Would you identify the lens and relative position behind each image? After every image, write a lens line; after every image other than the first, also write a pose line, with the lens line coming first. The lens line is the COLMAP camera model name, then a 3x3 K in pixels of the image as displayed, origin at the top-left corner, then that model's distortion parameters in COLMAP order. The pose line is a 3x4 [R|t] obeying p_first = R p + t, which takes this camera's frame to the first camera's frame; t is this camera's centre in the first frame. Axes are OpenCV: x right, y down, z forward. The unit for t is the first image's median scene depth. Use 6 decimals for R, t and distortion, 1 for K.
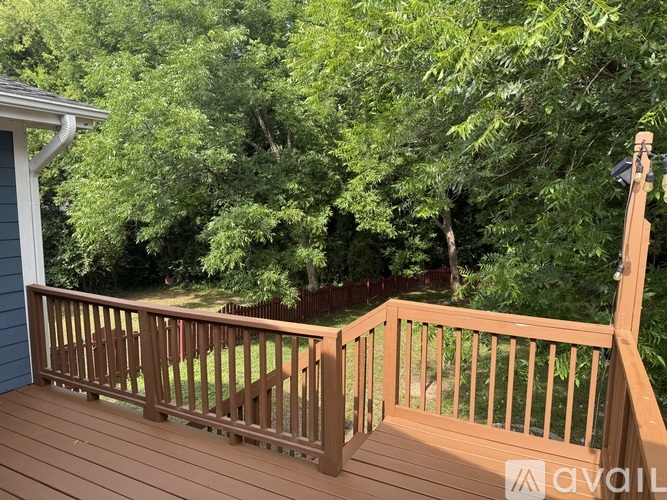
lens RADIAL K [[465.8, 0, 333.9], [0, 465.8, 262.4], [0, 0, 1]] dist [0.001138, -0.000582]
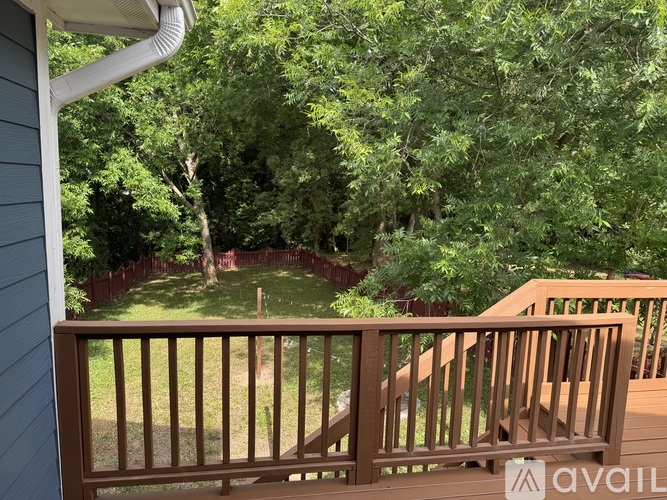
lens RADIAL K [[463.9, 0, 333.5], [0, 463.9, 250.0], [0, 0, 1]] dist [0.123831, -0.155815]
pose [[0.793089, -0.062249, 0.605916, -0.178788], [0.054266, 0.998029, 0.031504, -0.007408], [-0.606683, 0.007895, 0.794904, 0.100503]]
